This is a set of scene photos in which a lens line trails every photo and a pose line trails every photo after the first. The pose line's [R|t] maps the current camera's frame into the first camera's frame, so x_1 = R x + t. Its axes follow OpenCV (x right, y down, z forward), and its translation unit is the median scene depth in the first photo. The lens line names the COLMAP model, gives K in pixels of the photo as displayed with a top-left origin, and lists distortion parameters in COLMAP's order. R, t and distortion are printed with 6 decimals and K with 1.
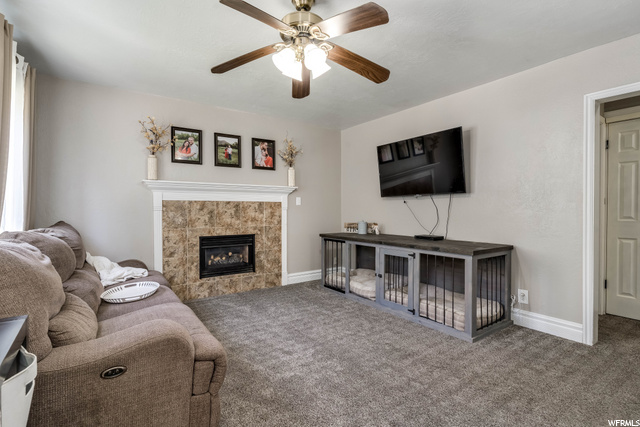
lens RADIAL K [[307.4, 0, 317.3], [0, 307.4, 212.8], [0, 0, 1]] dist [0.004824, -0.001199]
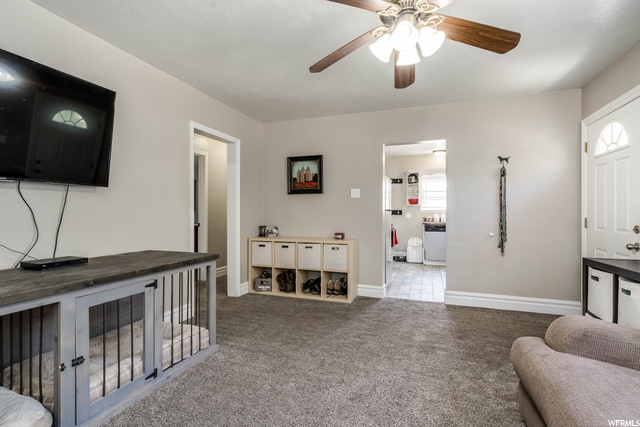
lens RADIAL K [[307.4, 0, 314.8], [0, 307.4, 212.3], [0, 0, 1]] dist [0.004824, -0.001199]
pose [[-0.562149, -0.002325, 0.827033, -0.318894], [0.004515, 0.999973, 0.005880, -0.008563], [-0.827024, 0.007040, -0.562123, 0.876763]]
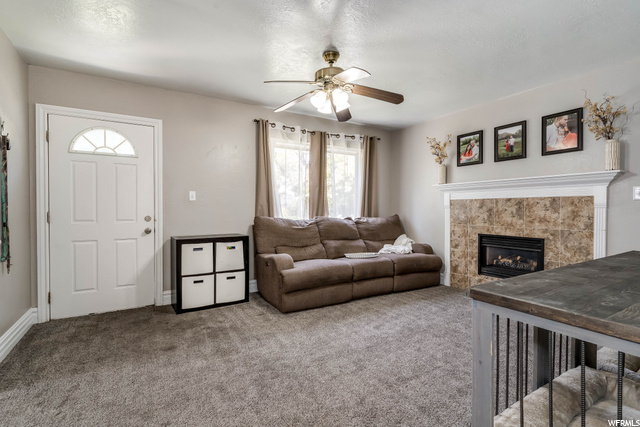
lens RADIAL K [[307.4, 0, 320.4], [0, 307.4, 213.3], [0, 0, 1]] dist [0.004824, -0.001199]
pose [[-0.060694, 0.016092, -0.998027, 0.690255], [-0.011080, 0.999798, 0.016794, -0.002547], [0.998095, 0.012077, -0.060504, 0.534498]]
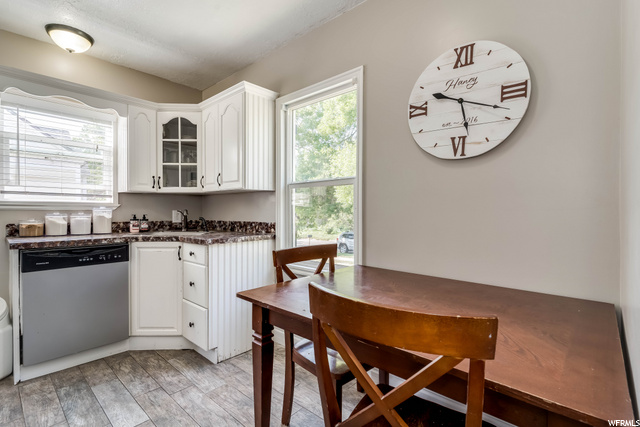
lens RADIAL K [[307.4, 0, 318.6], [0, 307.4, 211.1], [0, 0, 1]] dist [0.004824, -0.001199]
pose [[-0.978685, -0.001137, -0.205365, 0.389782], [-0.003734, 0.999918, 0.012258, 0.001095], [0.205335, 0.012764, -0.978609, -0.012091]]
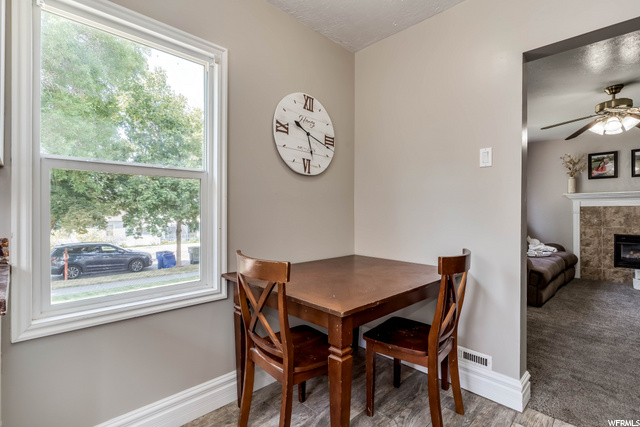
lens RADIAL K [[307.4, 0, 319.0], [0, 307.4, 211.5], [0, 0, 1]] dist [0.004824, -0.001199]
pose [[0.168346, -0.000565, -0.985728, 0.684312], [-0.014737, 0.999887, -0.003090, 0.005504], [0.985618, 0.015047, 0.168318, -0.436270]]
